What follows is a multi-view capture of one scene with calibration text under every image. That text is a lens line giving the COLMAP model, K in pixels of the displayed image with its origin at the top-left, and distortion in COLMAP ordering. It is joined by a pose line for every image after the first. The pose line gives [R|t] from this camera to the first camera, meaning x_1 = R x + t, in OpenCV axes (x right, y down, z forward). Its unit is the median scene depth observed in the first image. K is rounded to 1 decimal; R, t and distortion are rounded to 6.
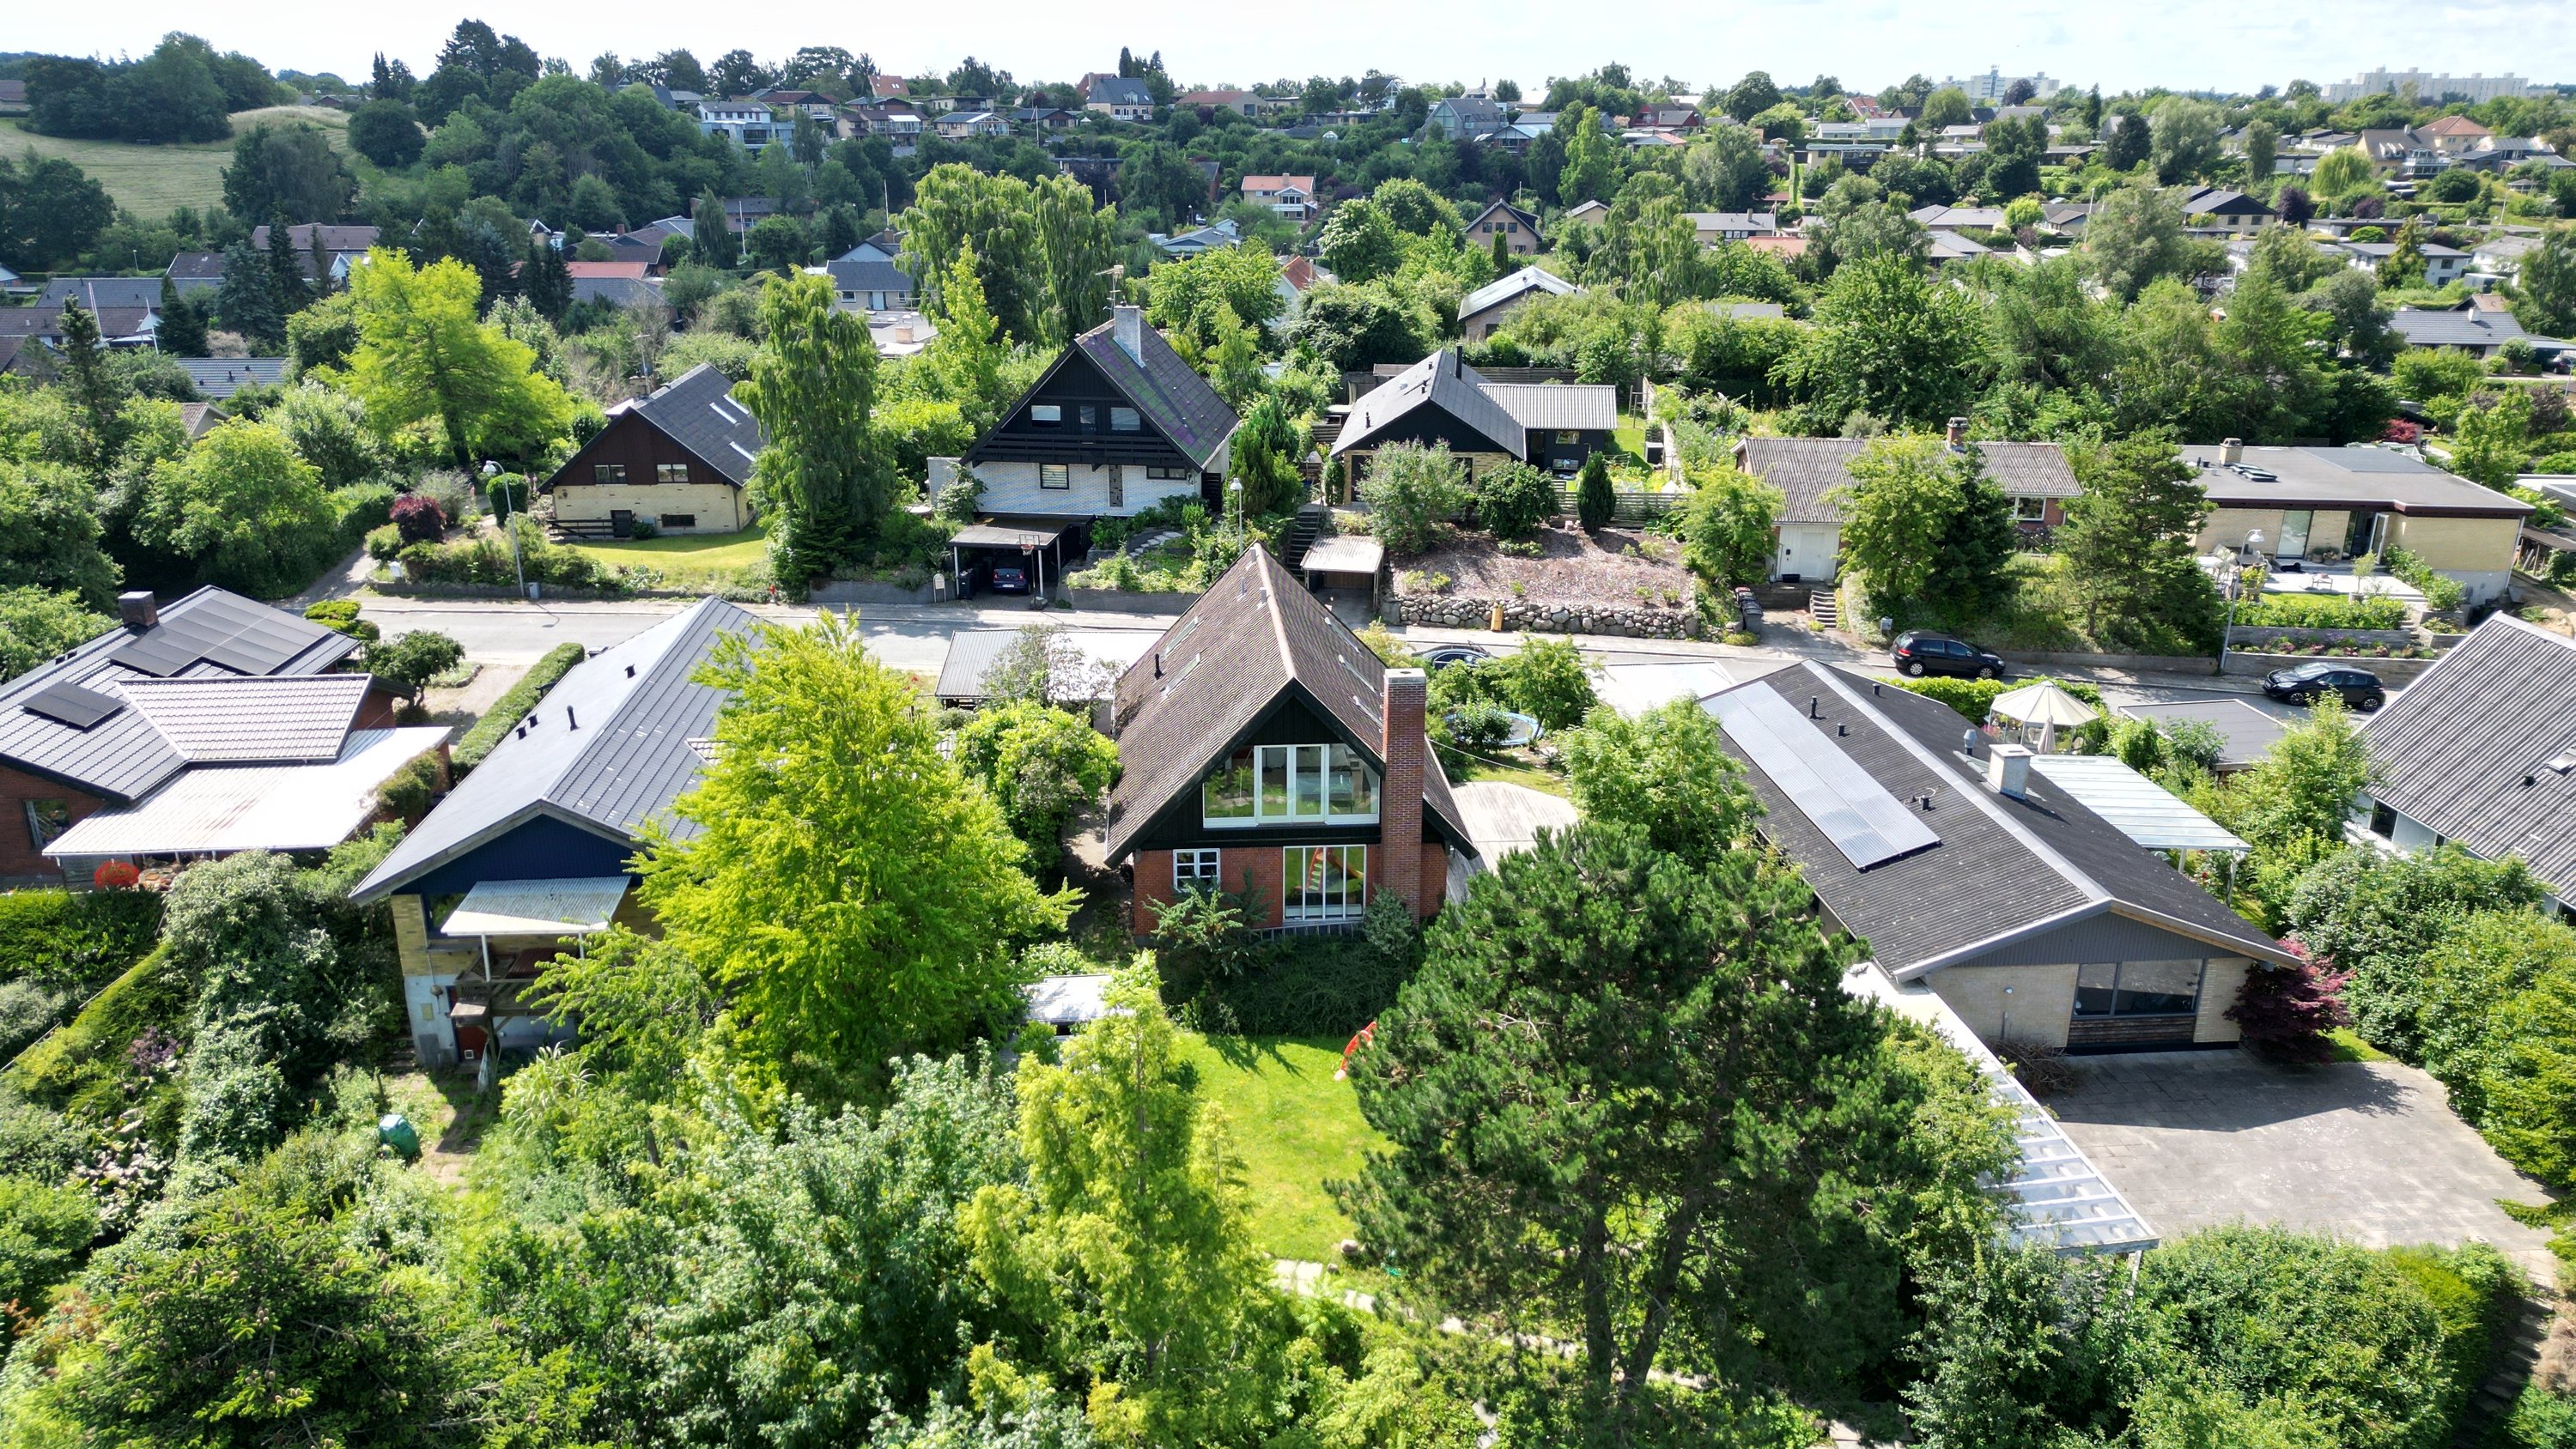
lens RADIAL K [[1824.2, 0, 1288.0], [0, 1824.2, 724.5], [0, 0, 1]] dist [0.078608, -0.073384]
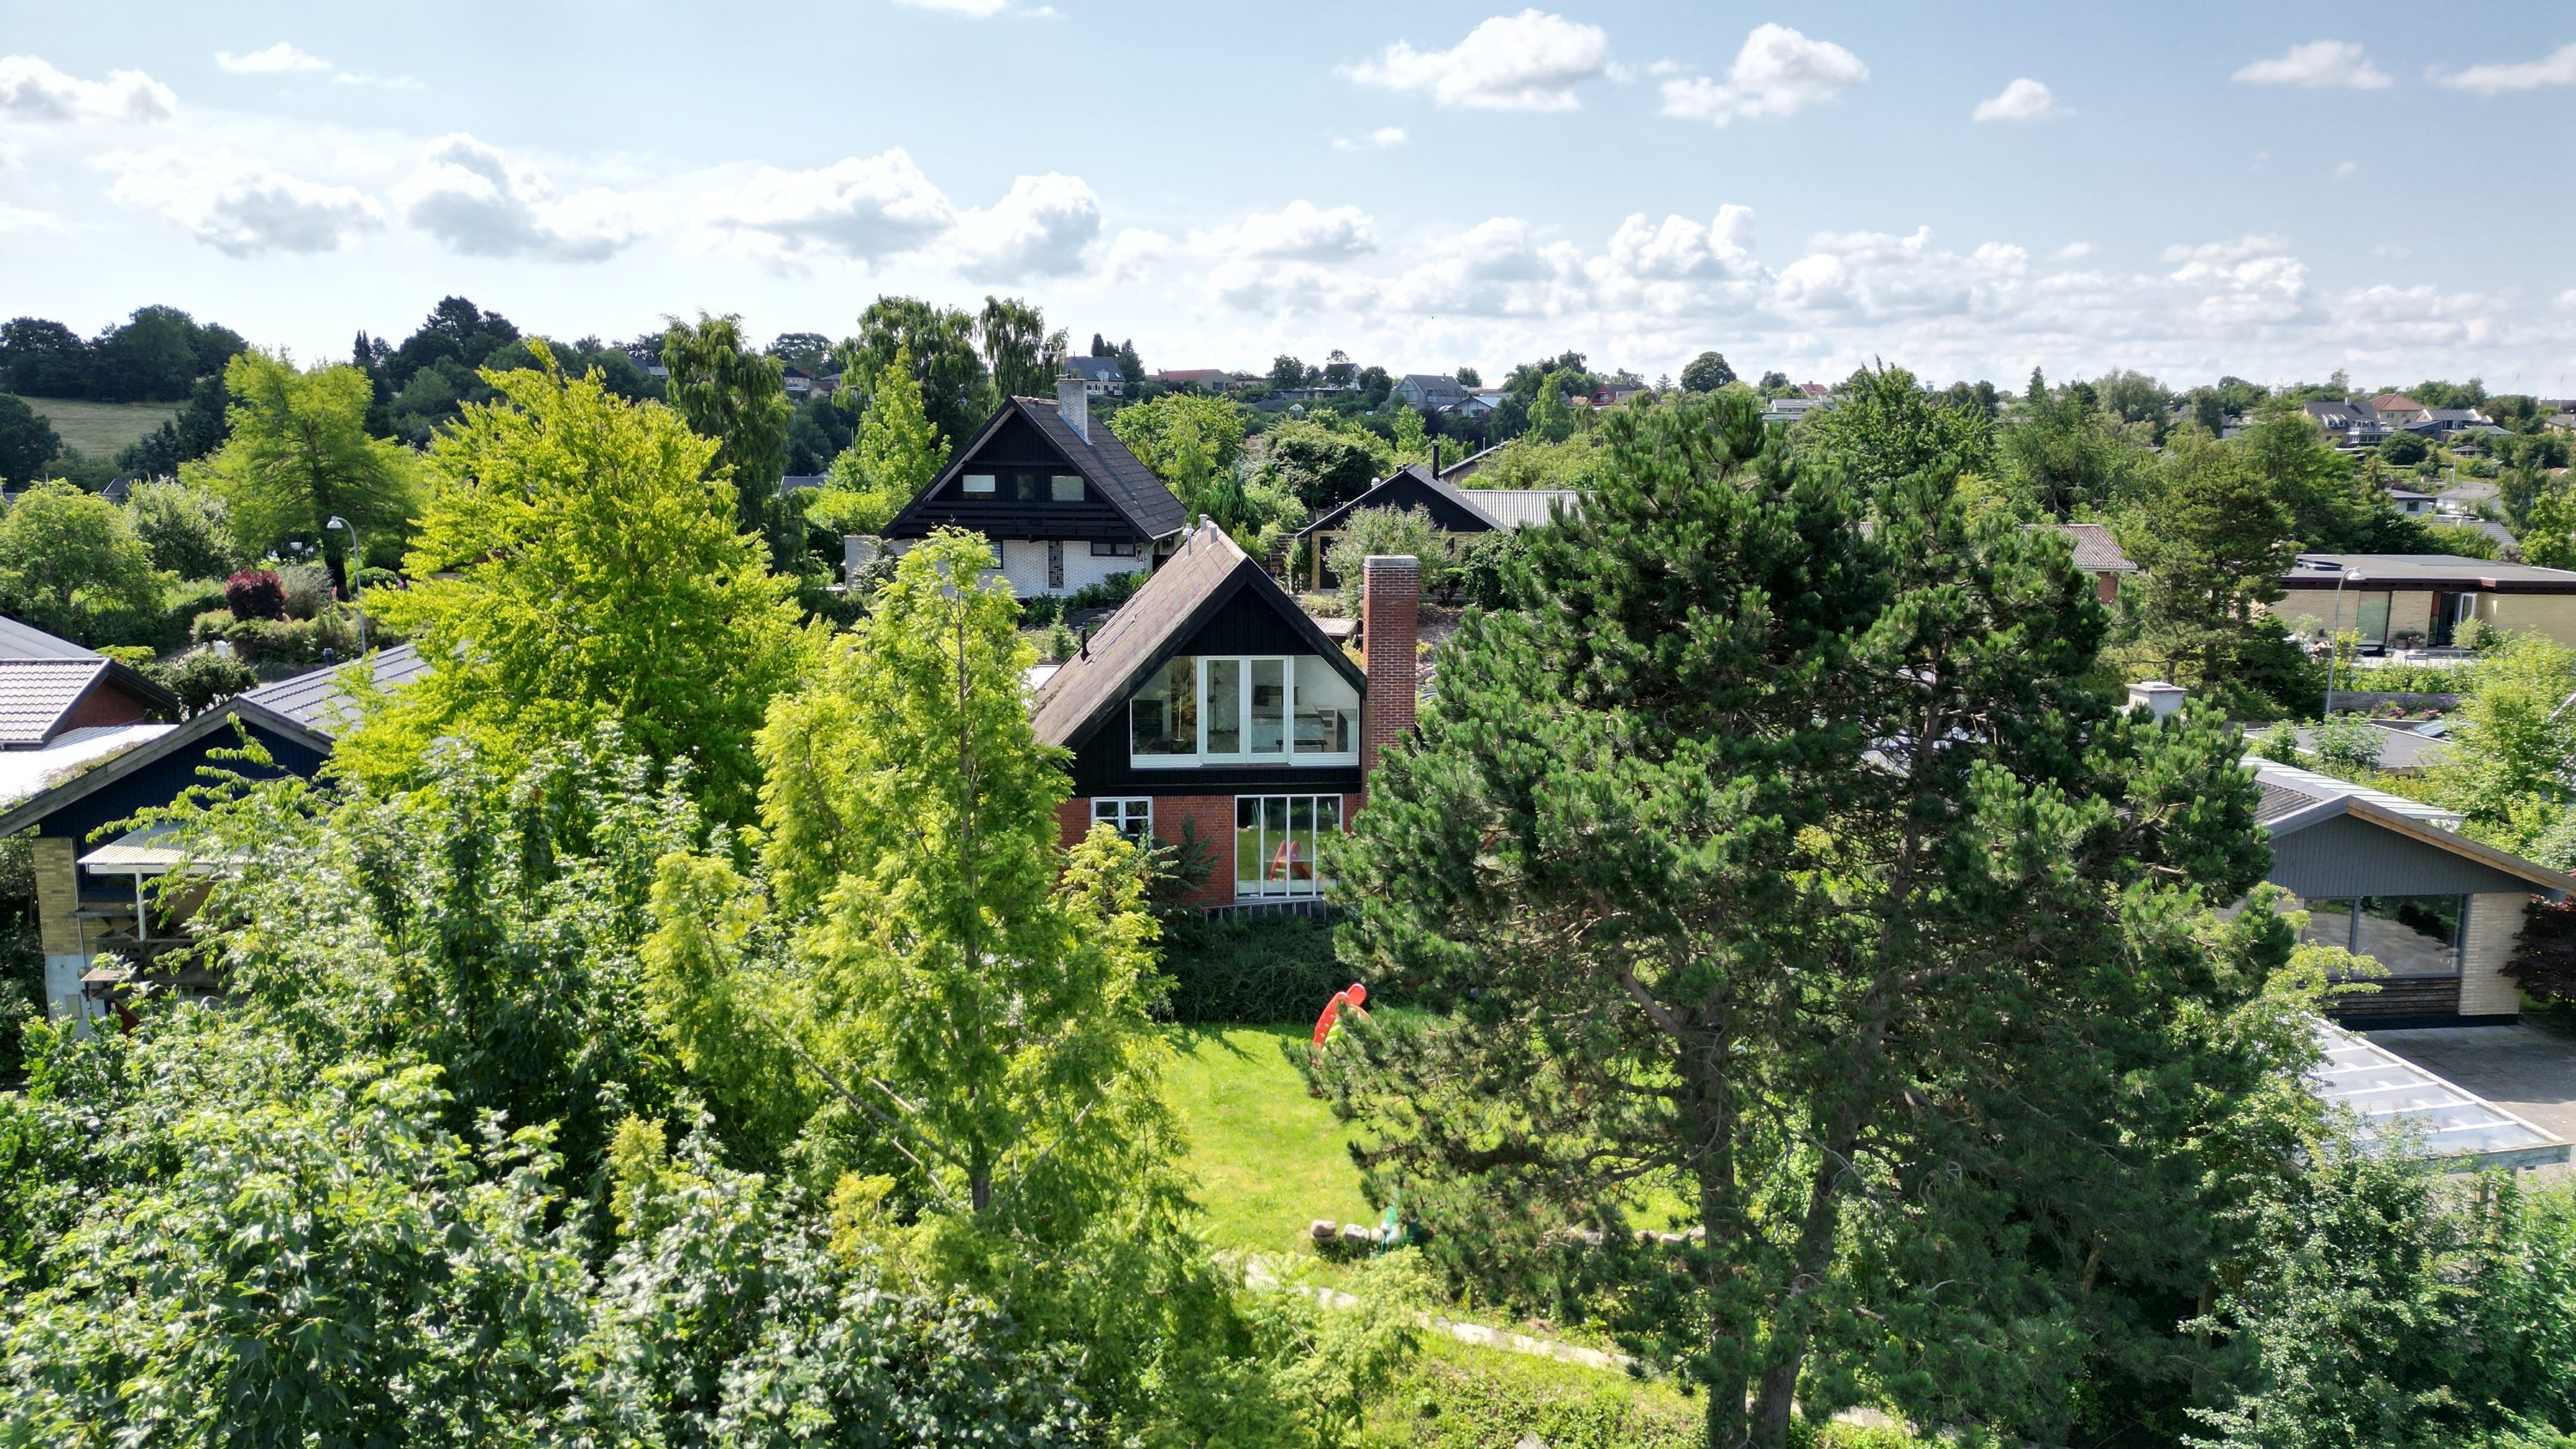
lens RADIAL K [[1795.7, 0, 1288.0], [0, 1795.7, 724.5], [0, 0, 1]] dist [0.080228, -0.080576]
pose [[0.999863, -0.000248, 0.016575, 0.004488], [0.003269, 0.983207, -0.182466, 0.107123], [-0.016251, 0.182495, 0.983072, 0.150978]]
